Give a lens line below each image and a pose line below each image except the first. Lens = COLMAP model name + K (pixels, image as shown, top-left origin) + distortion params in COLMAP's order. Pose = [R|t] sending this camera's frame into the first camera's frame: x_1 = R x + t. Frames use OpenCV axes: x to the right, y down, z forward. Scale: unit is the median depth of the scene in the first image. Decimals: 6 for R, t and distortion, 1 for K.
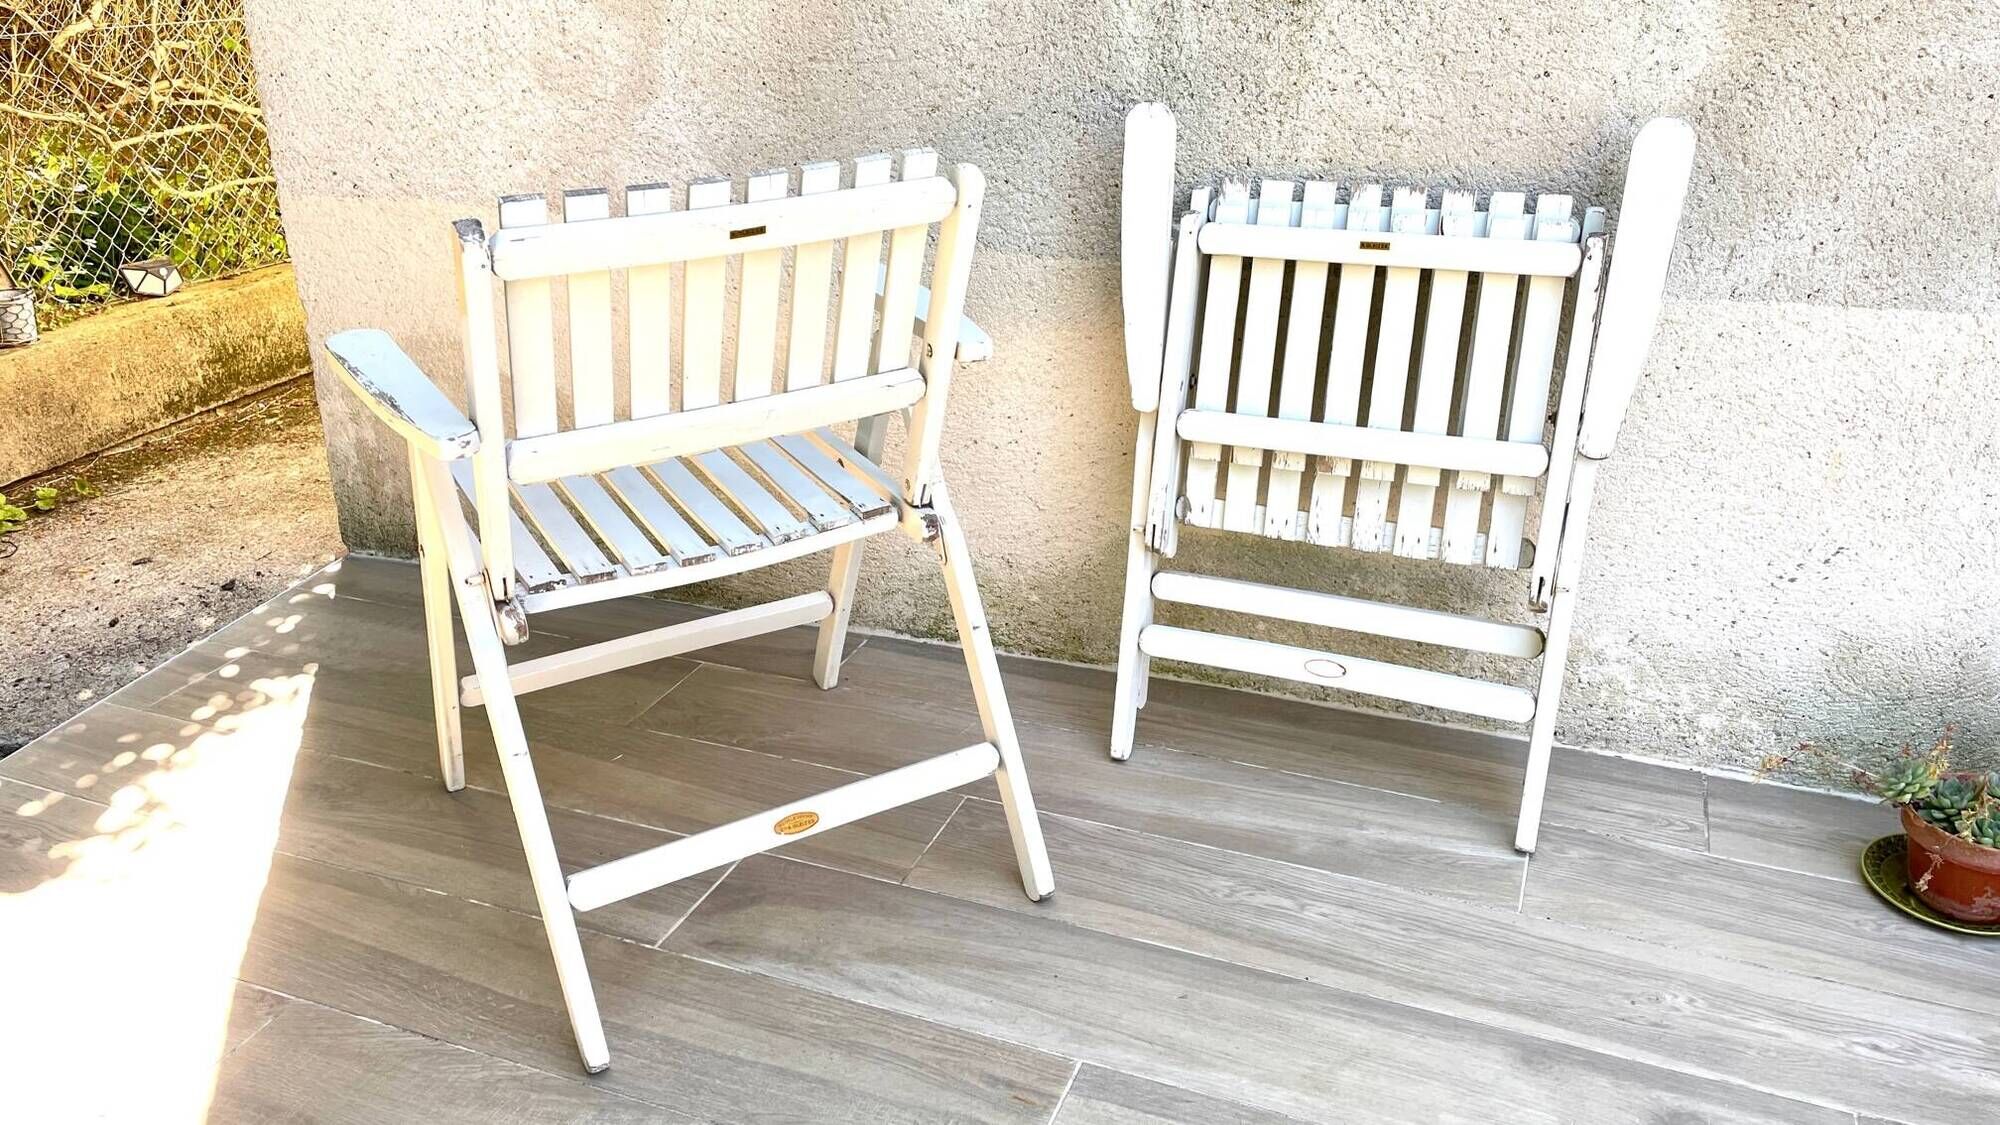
lens RADIAL K [[1516.7, 0, 1020.4], [0, 1516.7, 545.9], [0, 0, 1]] dist [0.086413, -0.107810]
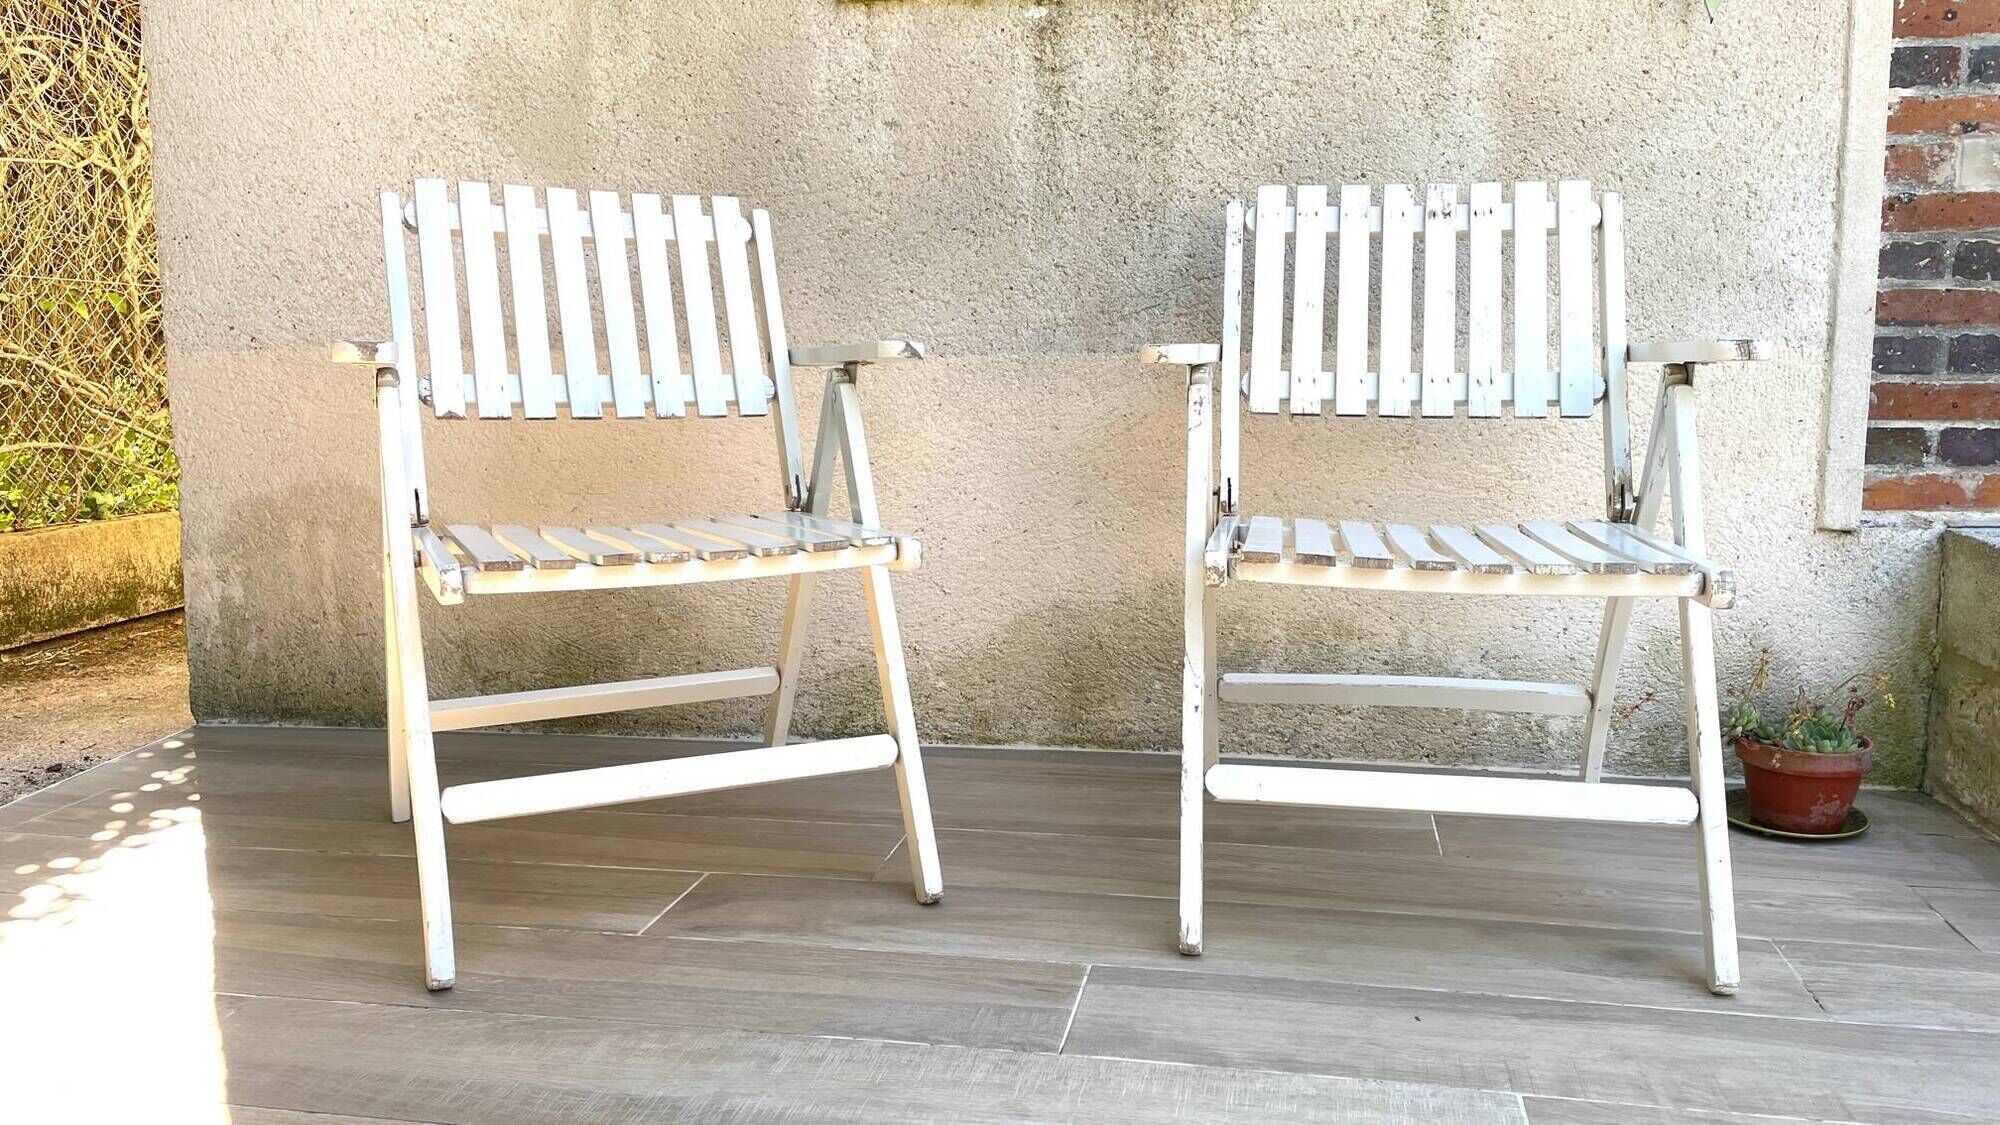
lens RADIAL K [[1512.6, 0, 1024.5], [0, 1512.6, 547.6], [0, 0, 1]] dist [0.094498, -0.123893]
pose [[0.982116, -0.023756, 0.186770, -0.157287], [0.072568, 0.963124, -0.259087, 0.270472], [-0.173728, 0.268007, 0.947624, -0.040280]]
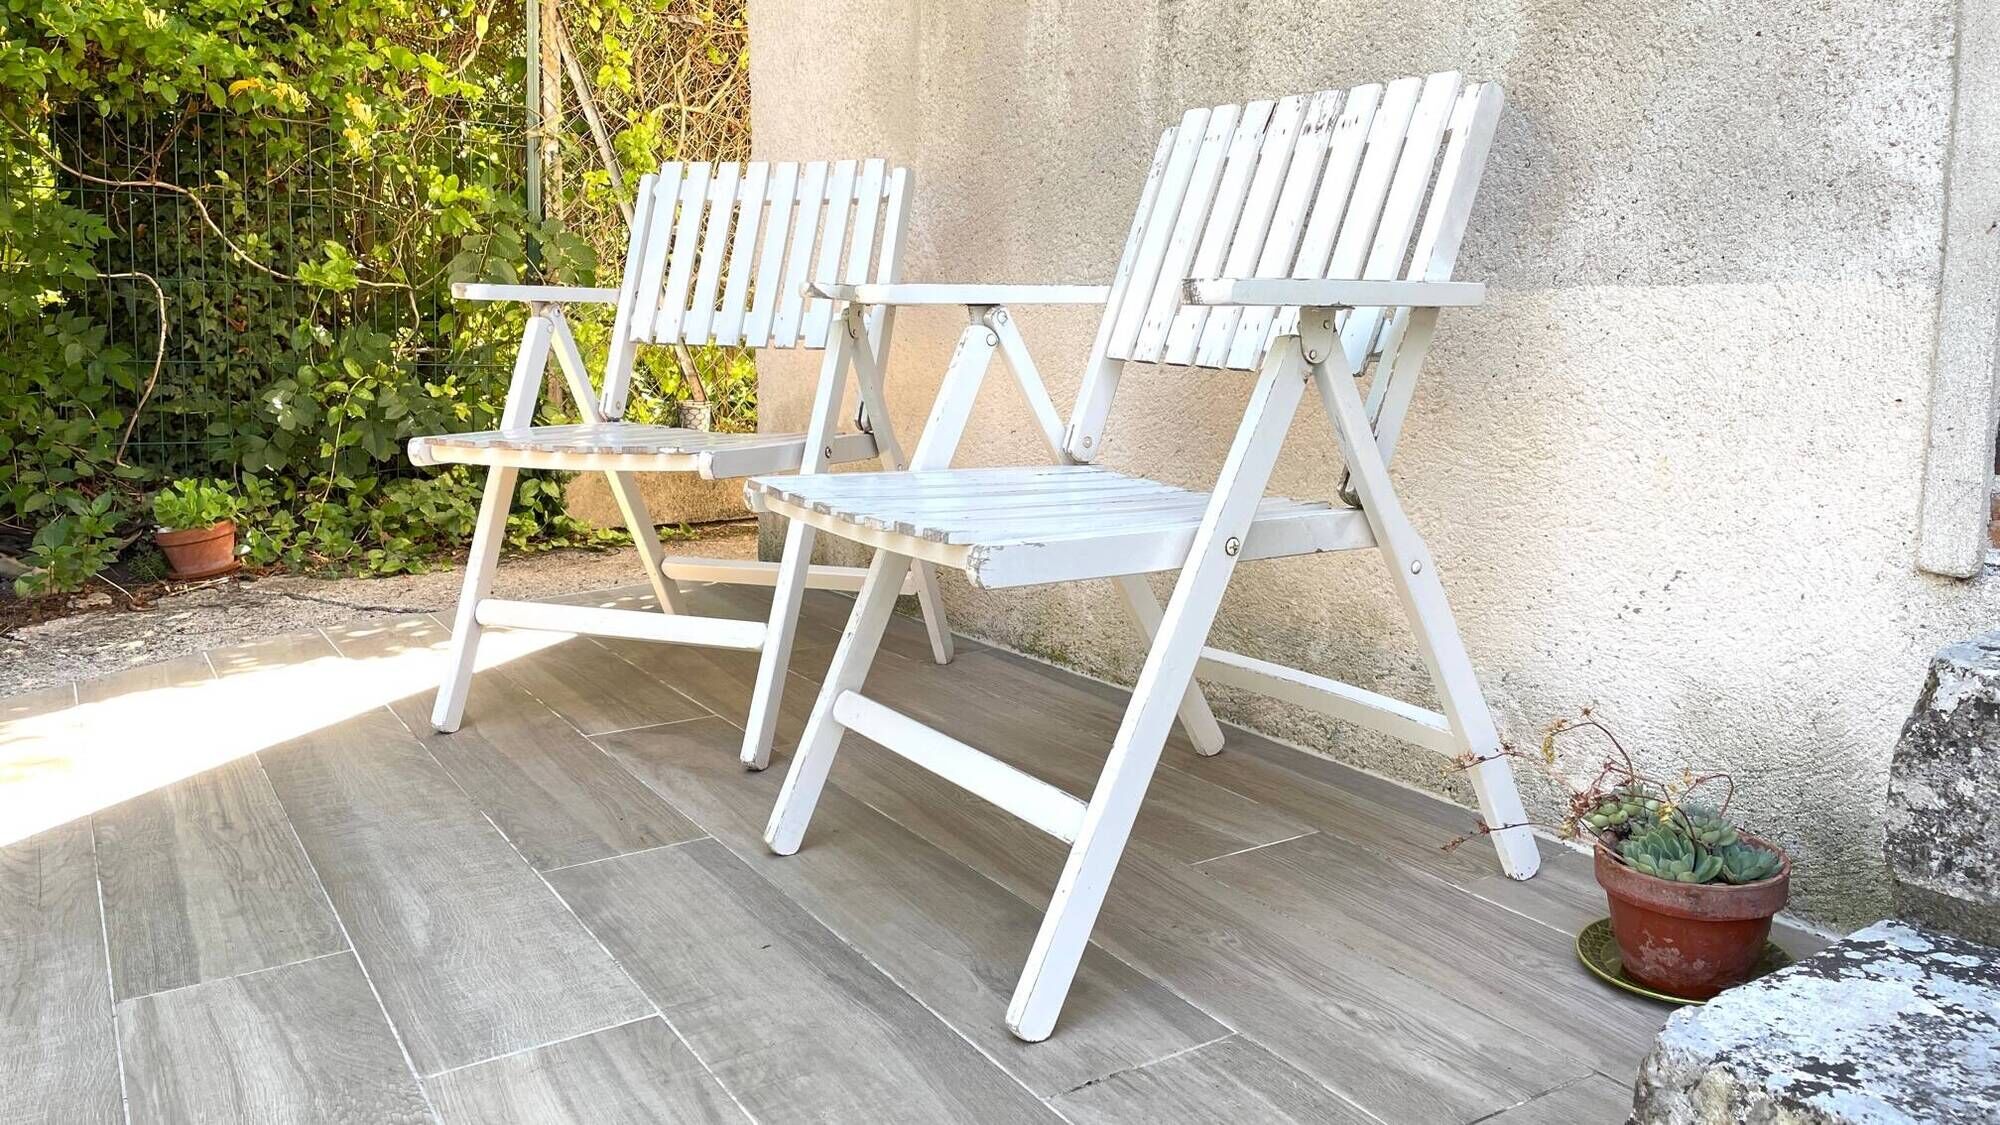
lens RADIAL K [[1516.7, 0, 1020.4], [0, 1516.7, 545.9], [0, 0, 1]] dist [0.086413, -0.107810]
pose [[0.807795, 0.097529, -0.581339, 0.733567], [-0.230821, 0.959798, -0.159714, 0.209914], [0.542391, 0.263202, 0.797832, 0.111235]]
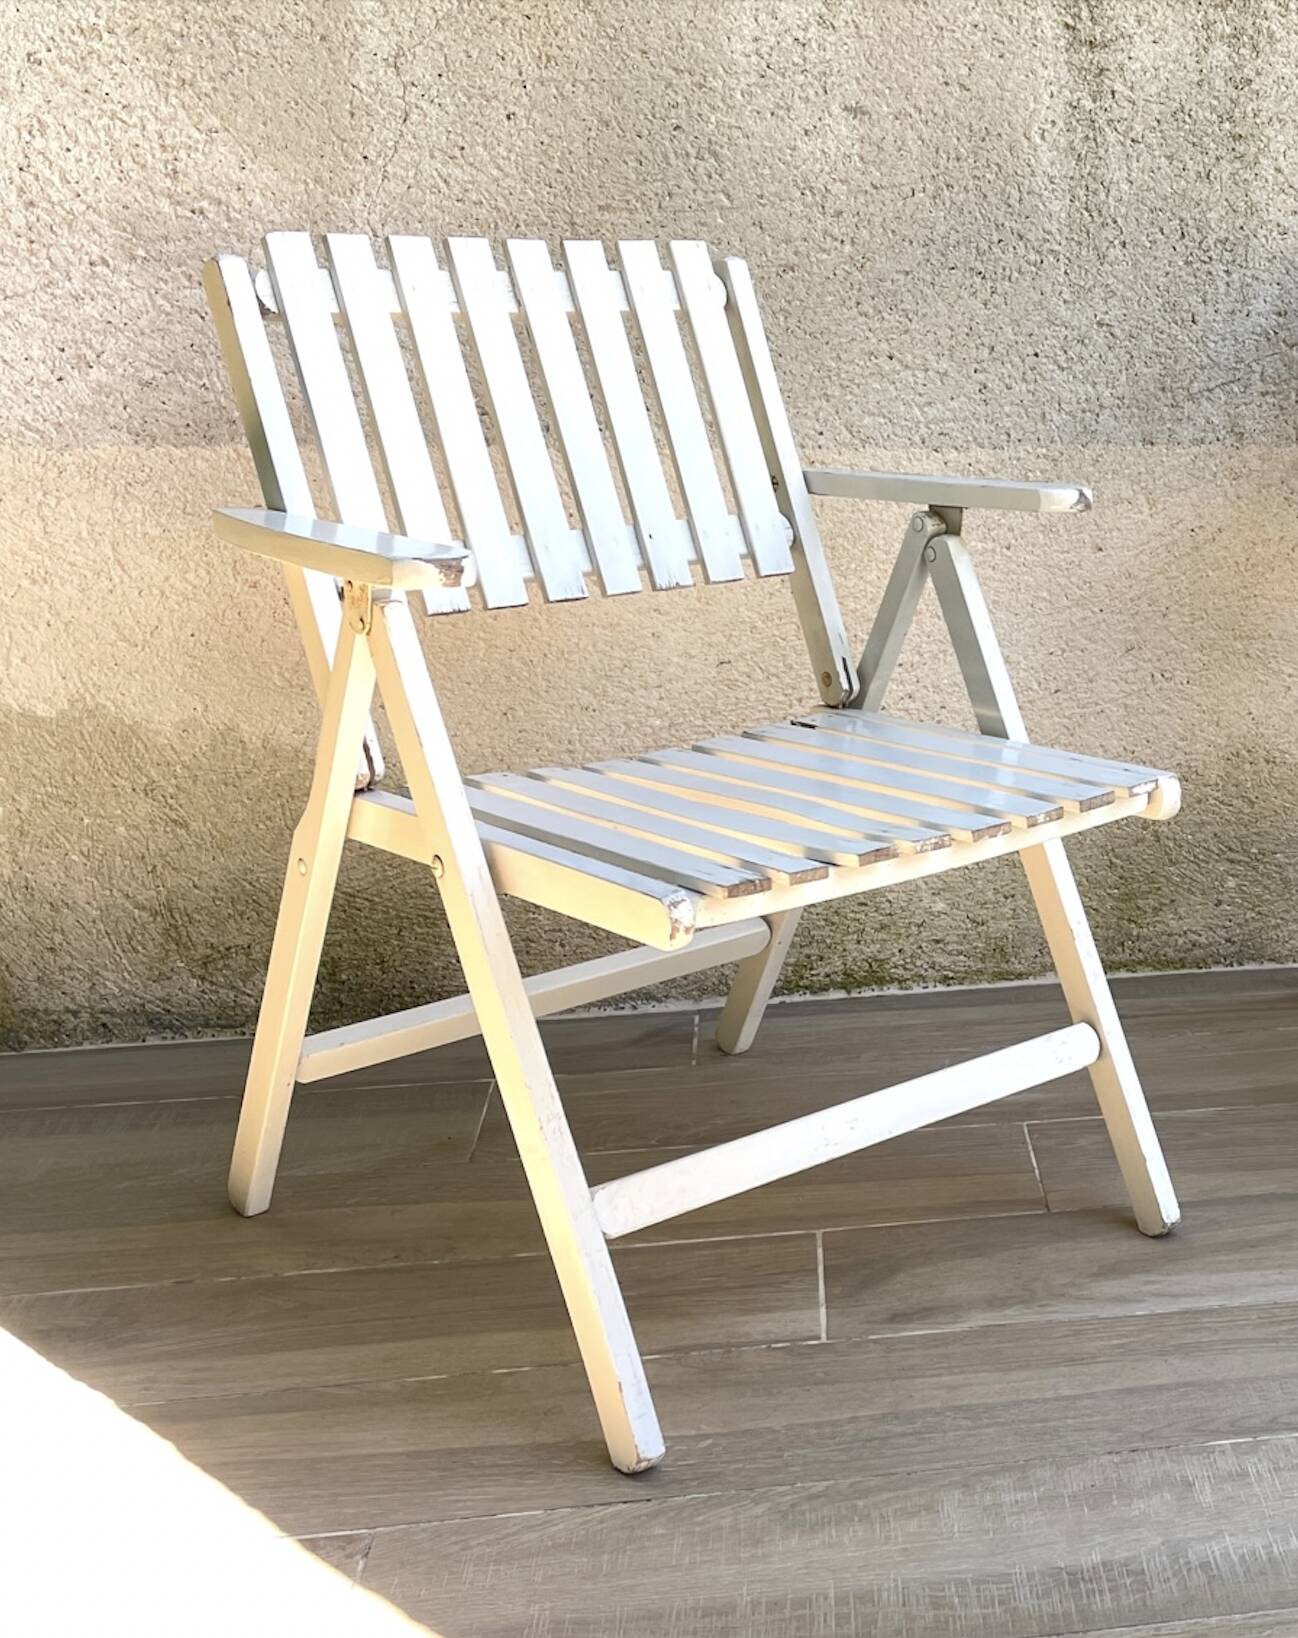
lens RADIAL K [[2205.6, 0, 1205.3], [0, 2205.6, 799.3], [0, 0, 1]] dist [0.100185, -0.134839]
pose [[0.844868, -0.122964, 0.520652, -0.549983], [0.194736, 0.977146, -0.085224, 0.125973], [-0.498274, 0.173393, 0.849505, -0.018996]]
